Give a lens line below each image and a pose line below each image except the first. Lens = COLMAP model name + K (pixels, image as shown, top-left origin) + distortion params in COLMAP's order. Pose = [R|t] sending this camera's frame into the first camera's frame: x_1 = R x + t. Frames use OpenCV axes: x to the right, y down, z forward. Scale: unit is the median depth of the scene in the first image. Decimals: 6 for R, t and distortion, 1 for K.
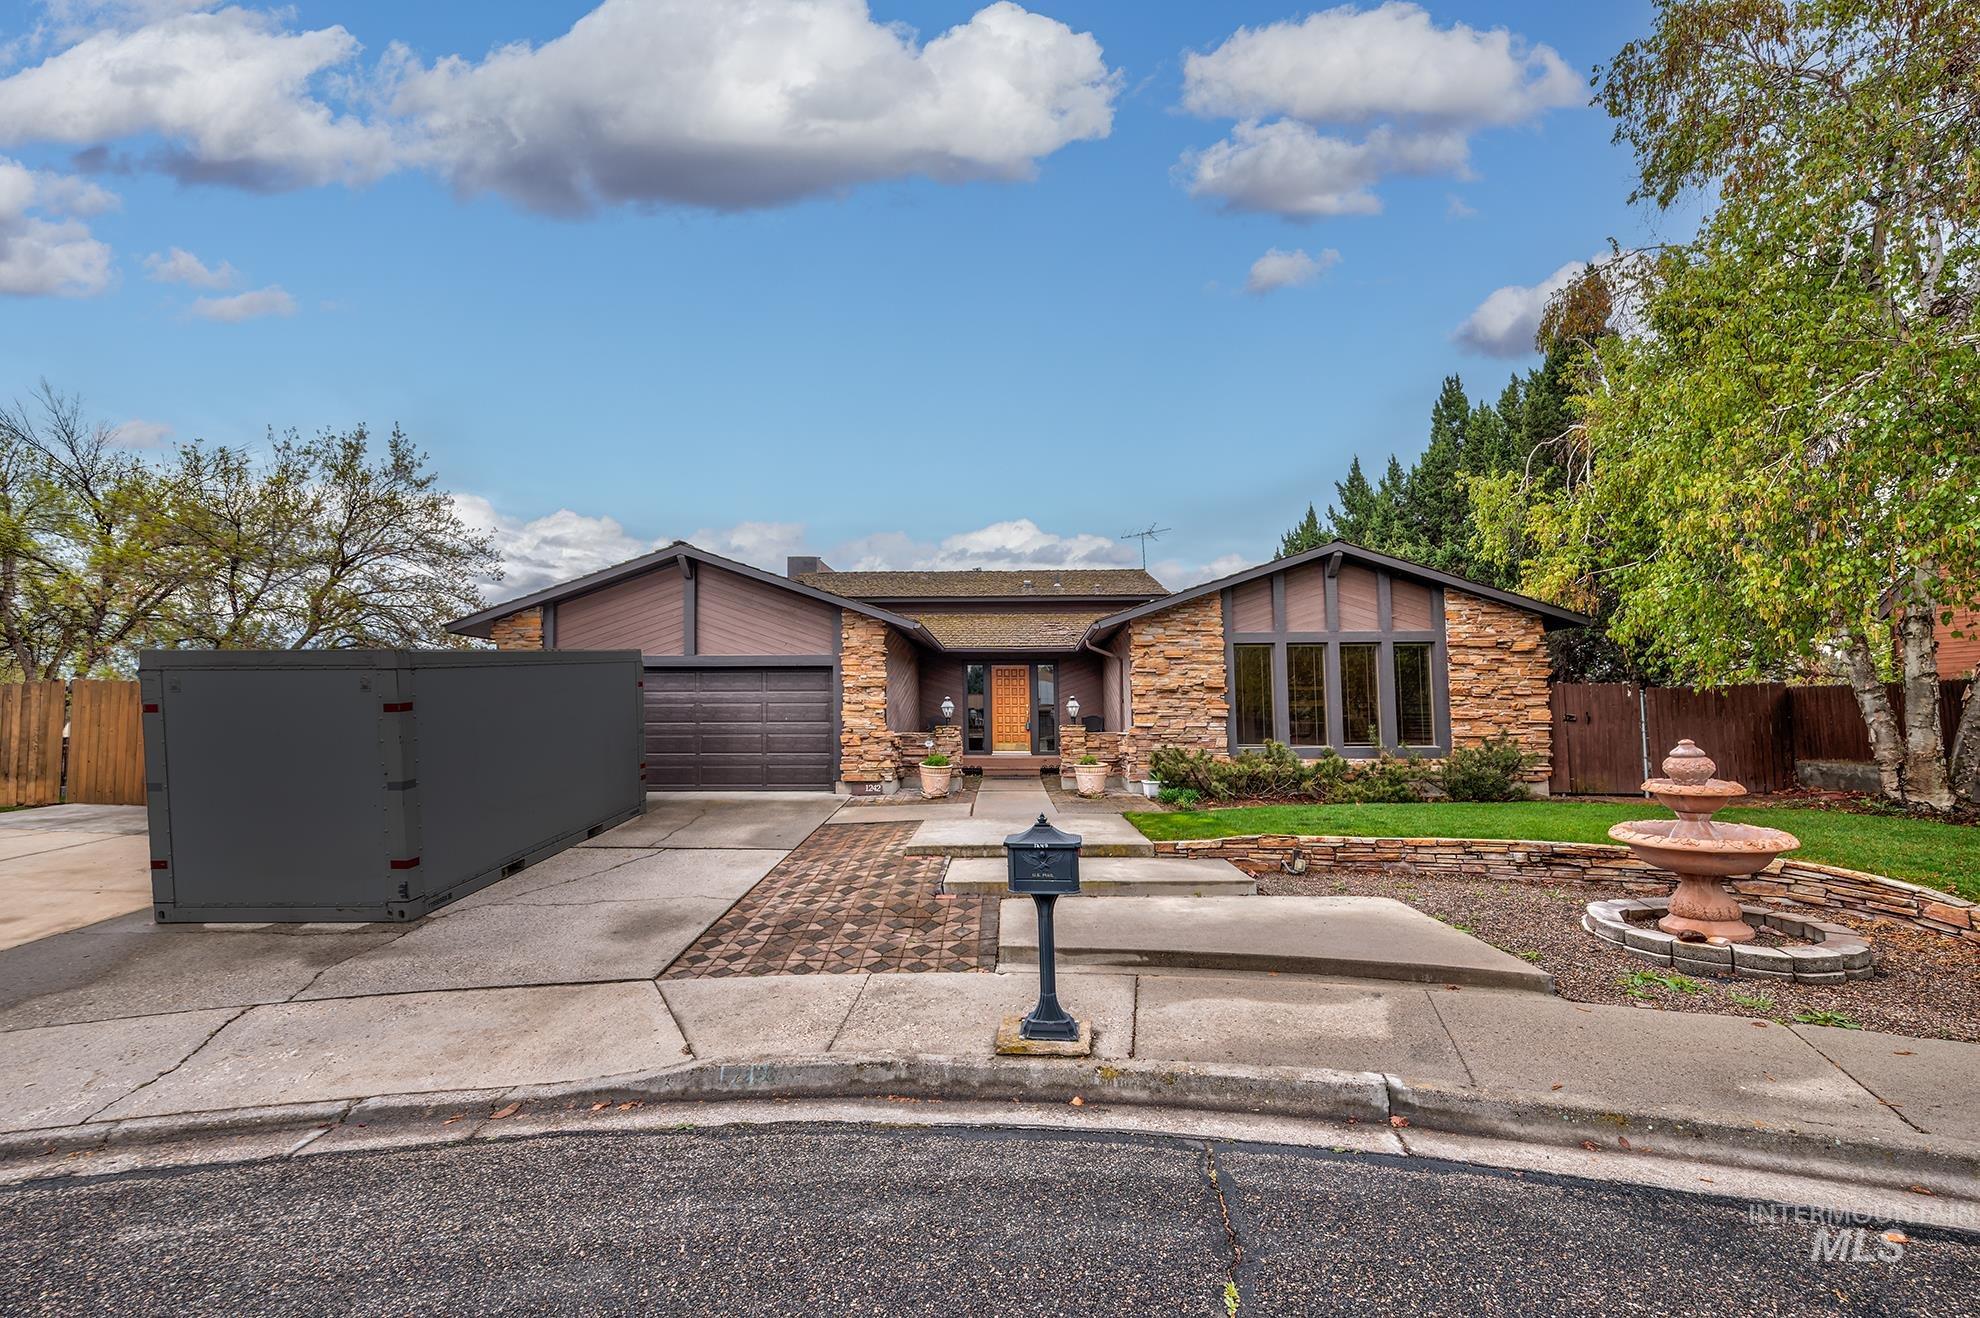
lens RADIAL K [[826.9, 0, 975.8], [0, 826.9, 669.8], [0, 0, 1]] dist [0.004261, 0.000418]
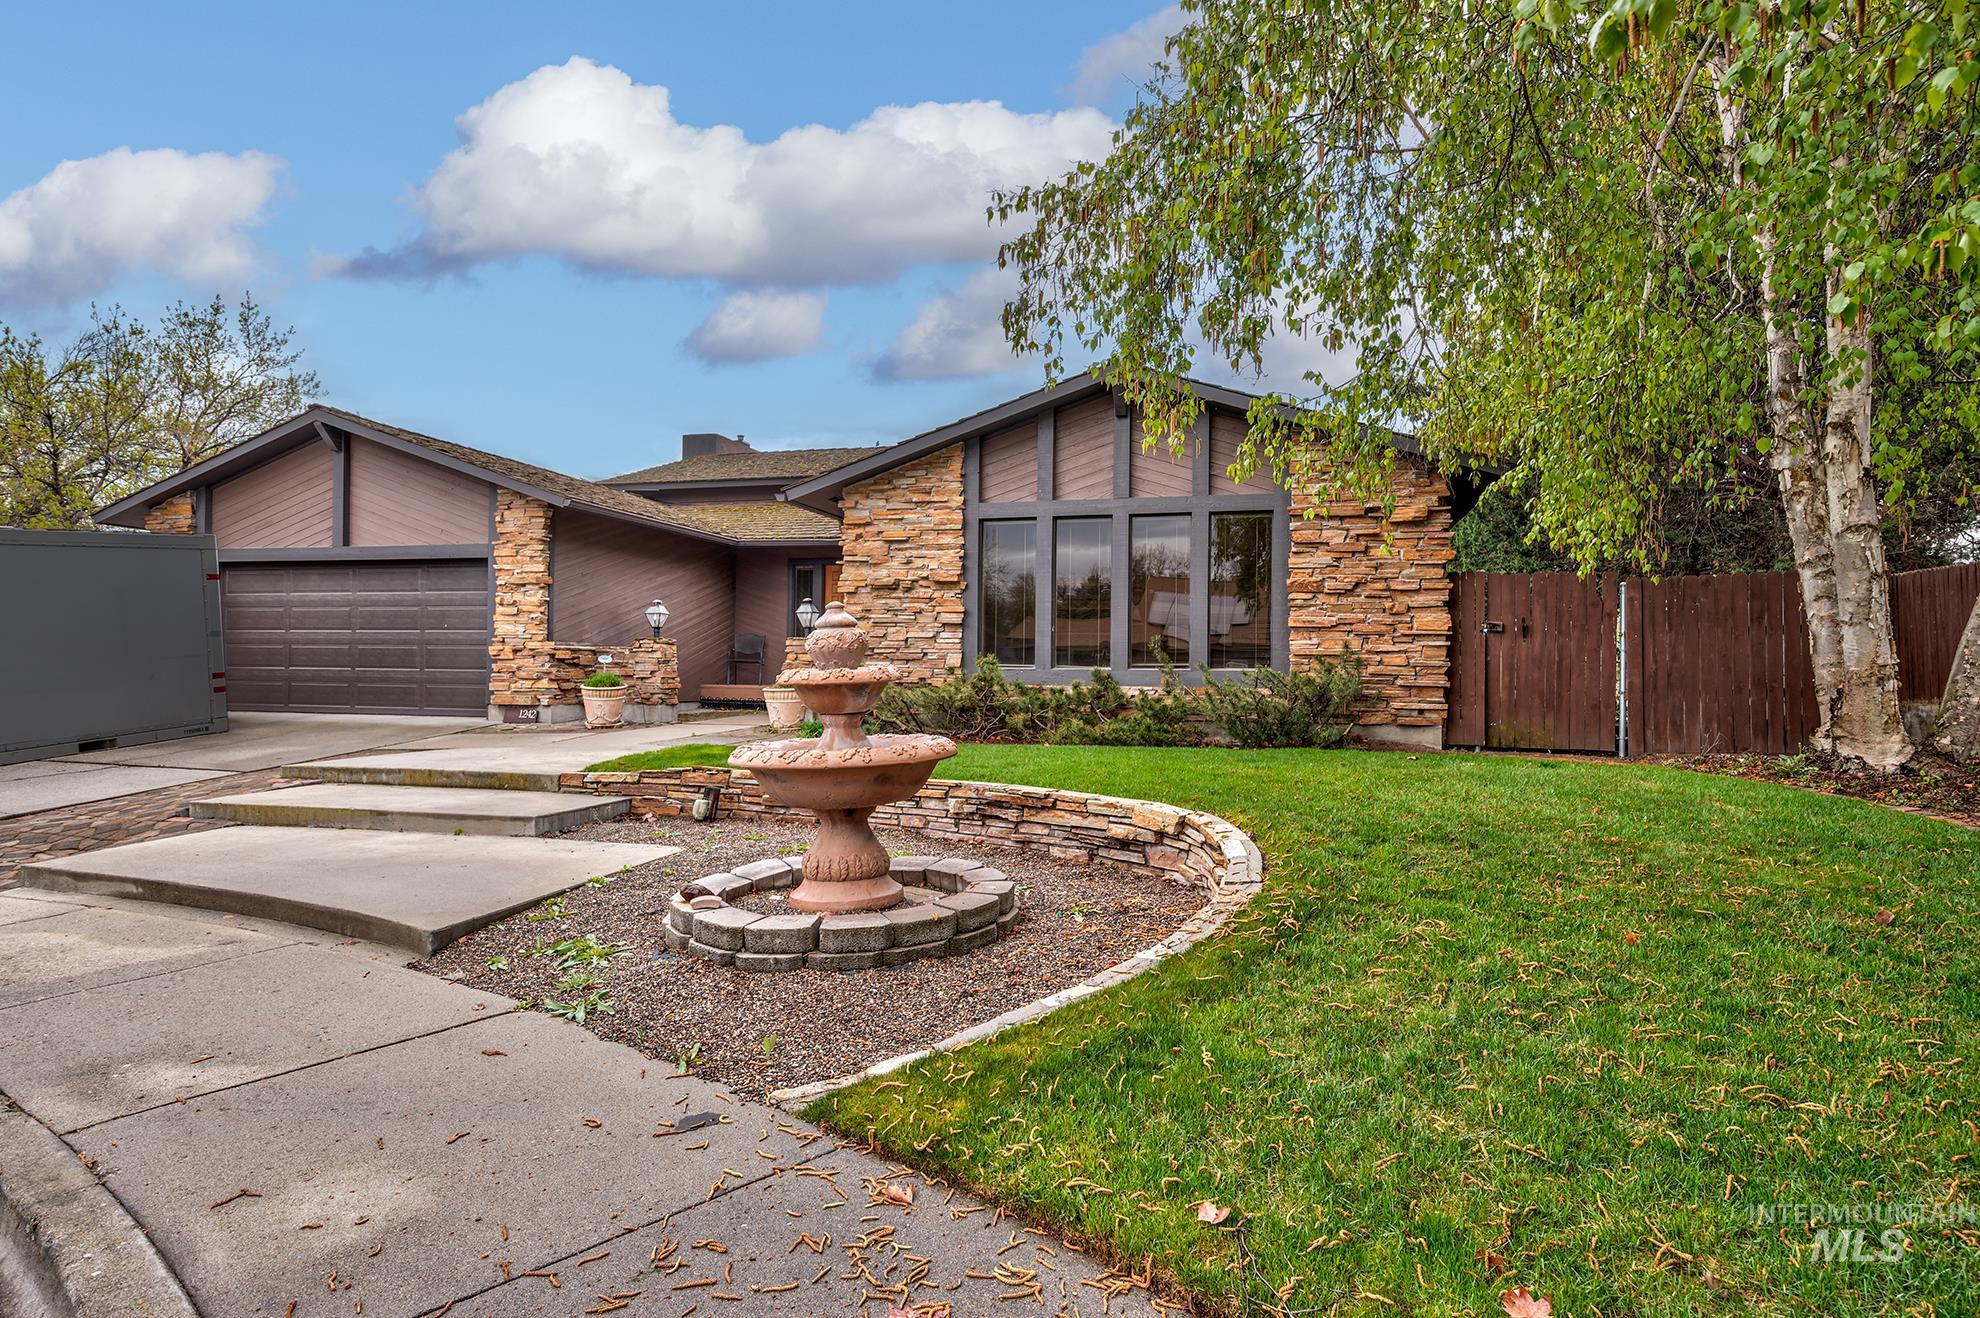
lens RADIAL K [[1102.1, 0, 990.8], [0, 1102.1, 662.0], [0, 0, 1]] dist [0.010972, 0.001352]
pose [[0.970583, 0.011492, -0.240491, 0.552319], [0.001020, 0.998655, 0.051840, 0.040746], [0.240764, -0.050561, 0.969266, 0.097951]]
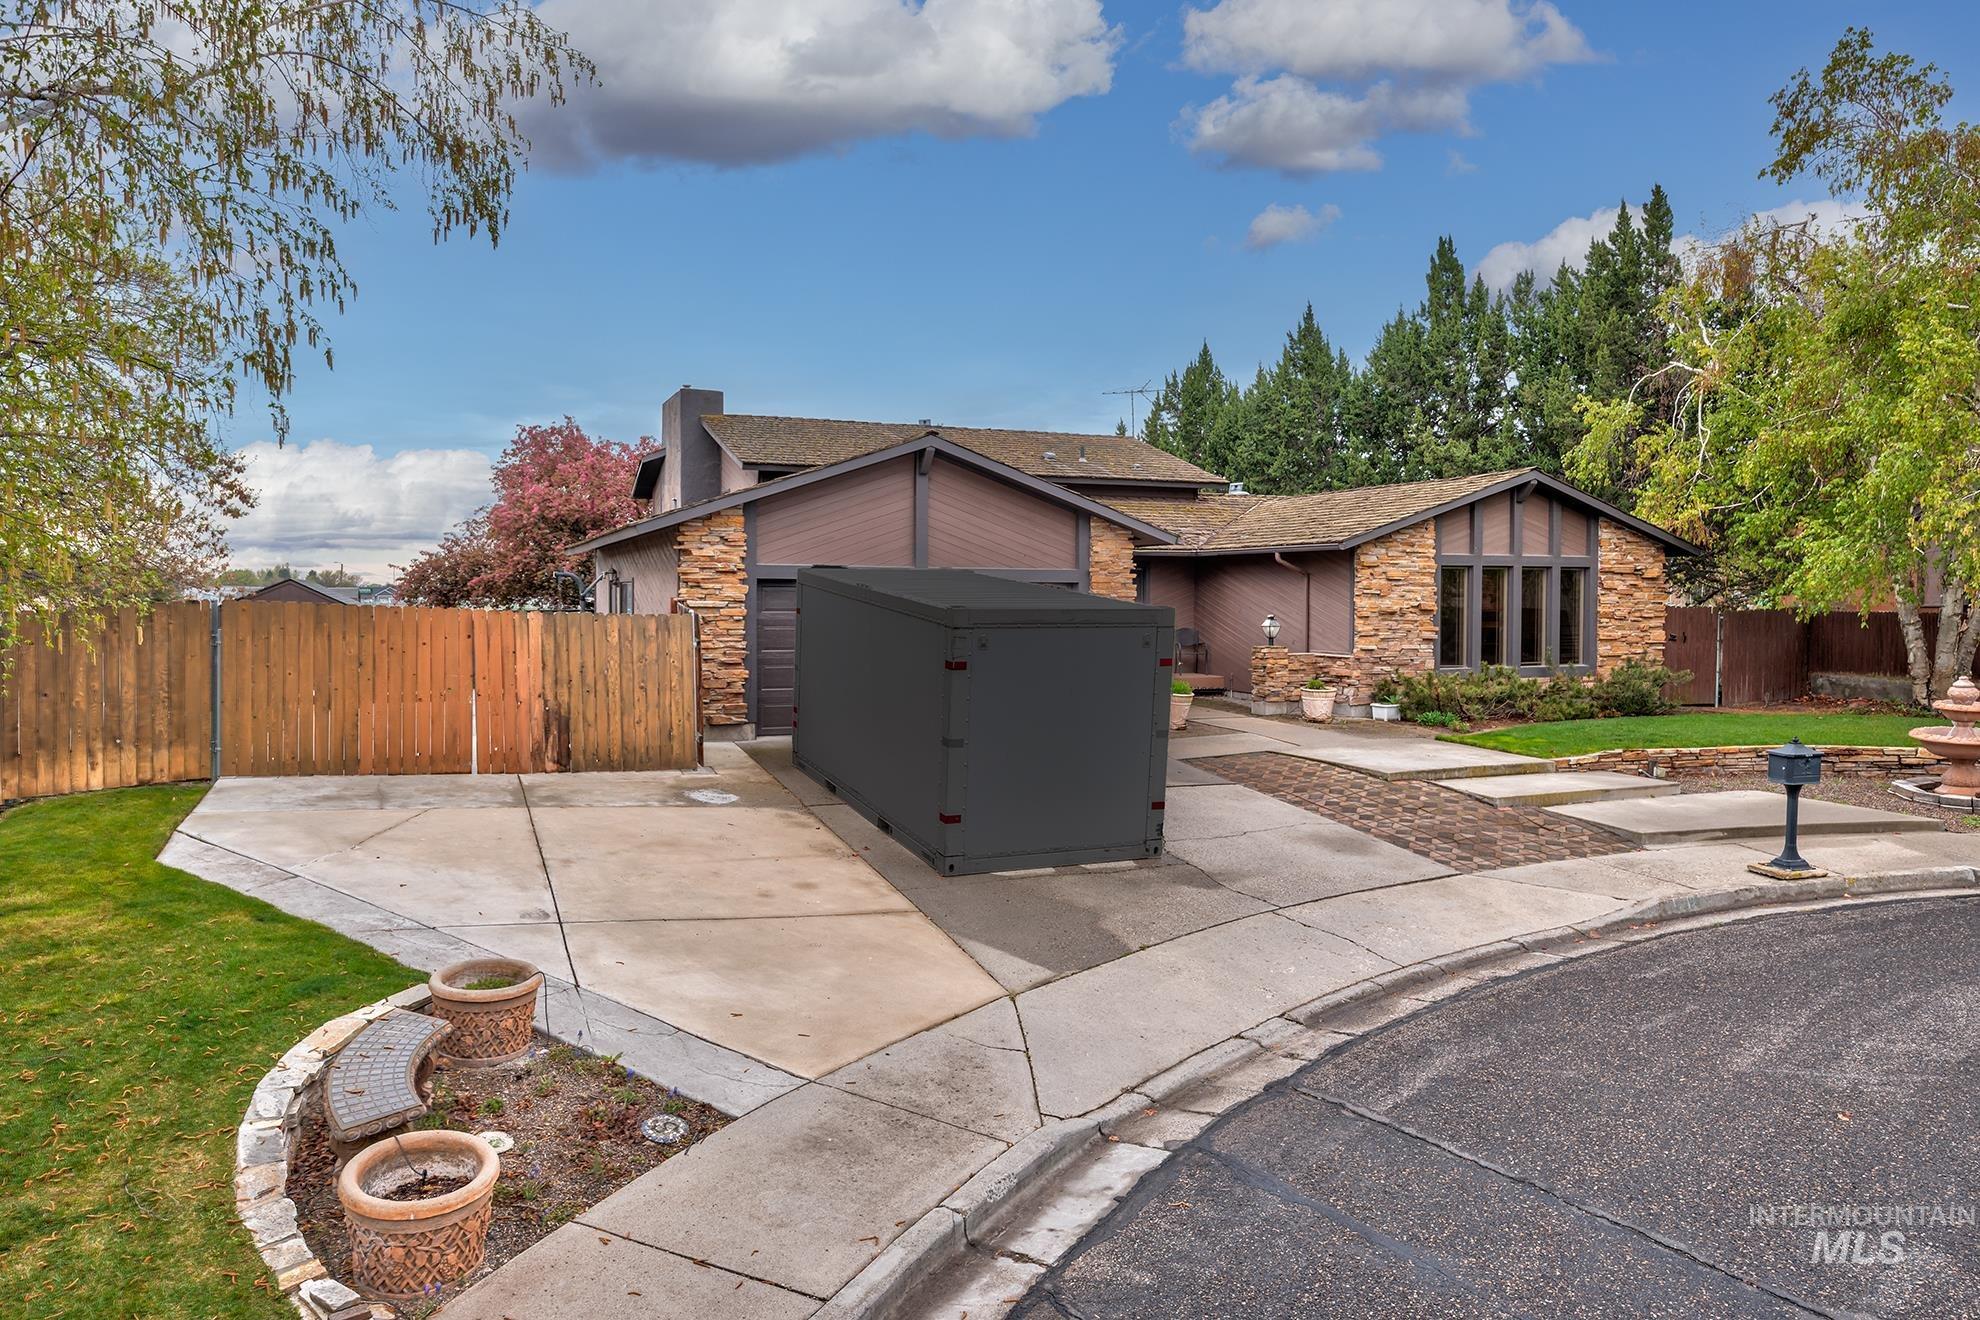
lens RADIAL K [[1328.5, 0, 988.7], [0, 1328.5, 642.0], [0, 0, 1]] dist [0.002442, -0.001786]
pose [[0.913070, -0.007313, 0.407738, -0.849992], [-0.032258, 0.995411, 0.090090, -0.067380], [-0.406526, -0.095411, 0.908644, -0.246113]]
